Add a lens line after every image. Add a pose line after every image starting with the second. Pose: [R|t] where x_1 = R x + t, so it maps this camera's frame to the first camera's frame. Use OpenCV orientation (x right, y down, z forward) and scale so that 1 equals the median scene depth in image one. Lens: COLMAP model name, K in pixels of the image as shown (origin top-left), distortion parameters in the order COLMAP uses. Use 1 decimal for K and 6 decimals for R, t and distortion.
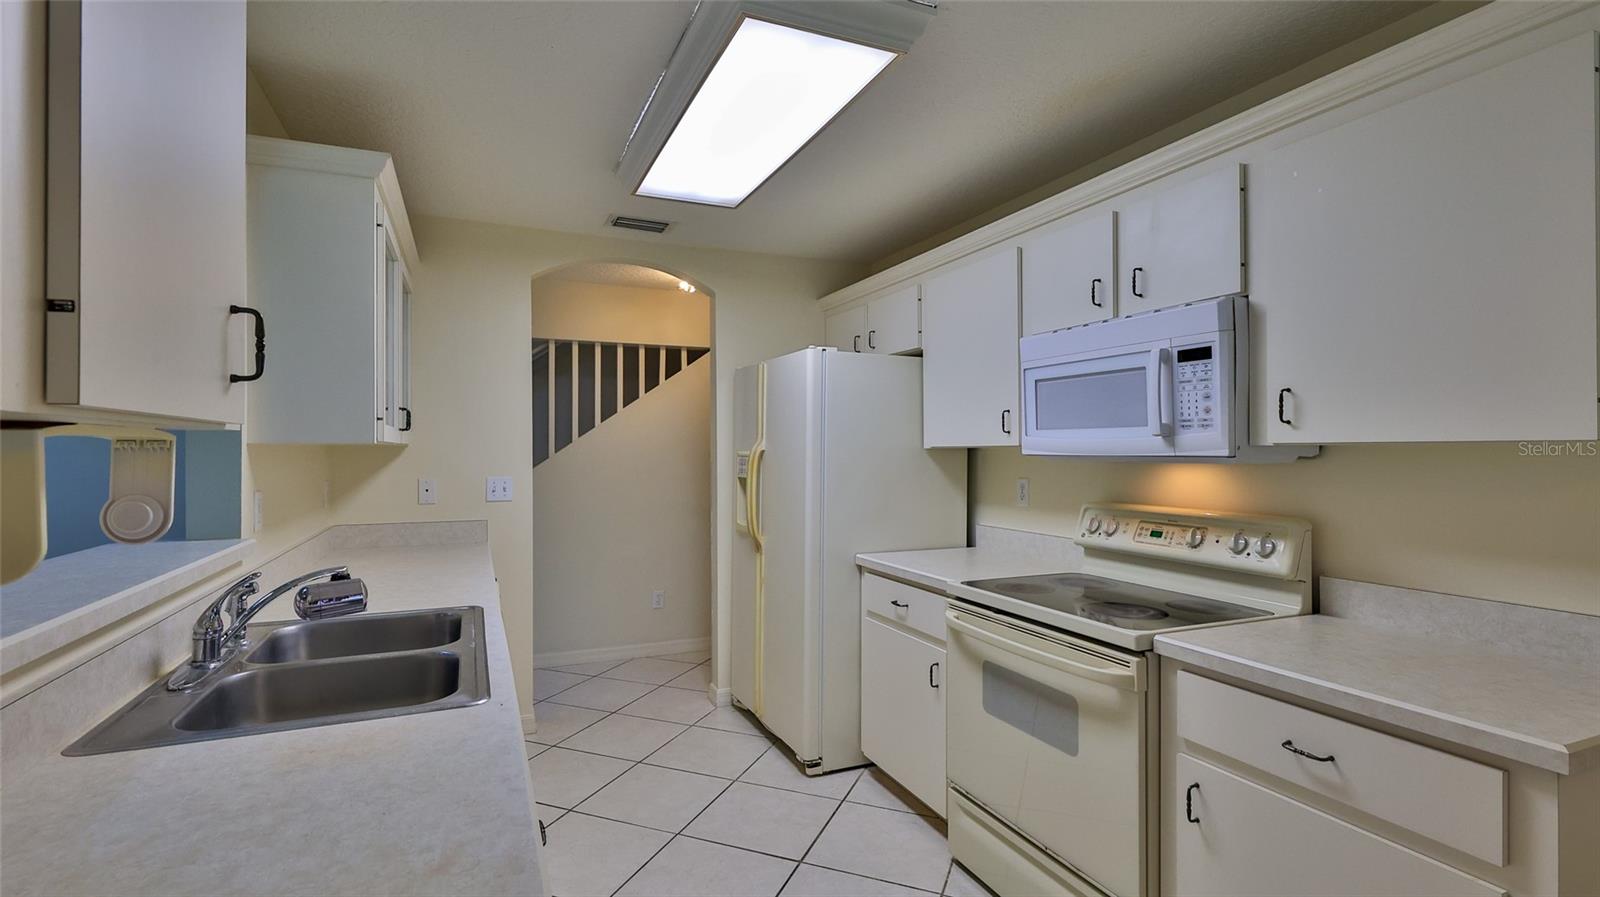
lens RADIAL K [[718.8, 0, 799.6], [0, 718.8, 443.7], [0, 0, 1]] dist [-0.001209, -0.000297]
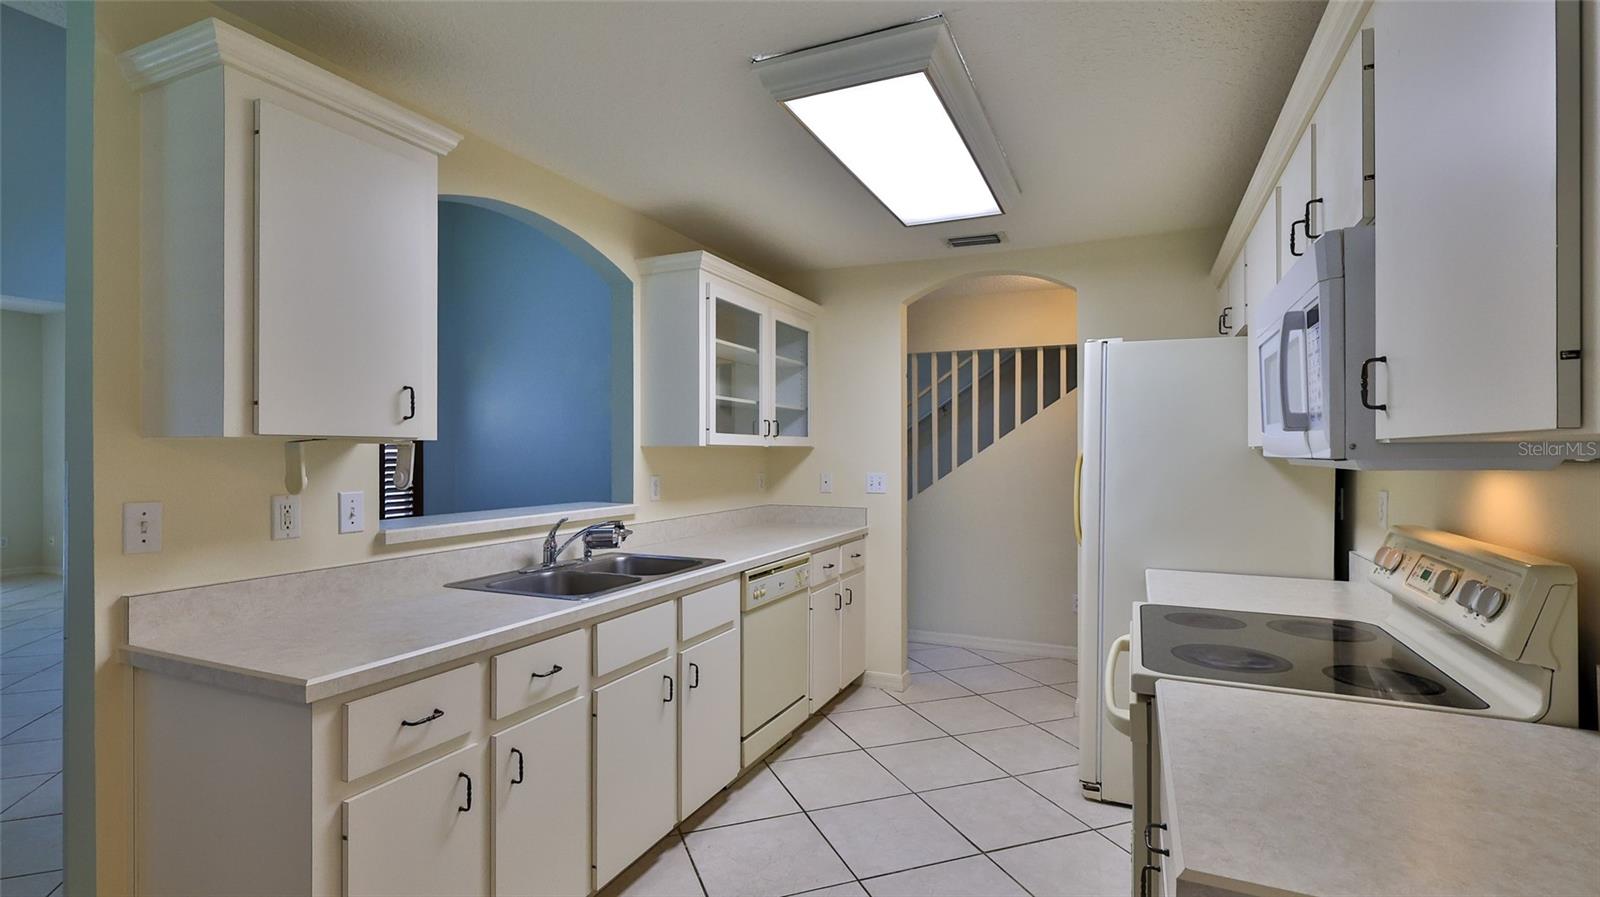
lens RADIAL K [[727.9, 0, 800.0], [0, 727.9, 448.5], [0, 0, 1]] dist [-0.001932, -0.000241]
pose [[0.682165, -0.001818, -0.731196, 0.428461], [0.003873, 0.999992, 0.001126, 0.003113], [0.731188, -0.003600, 0.682166, 0.075184]]
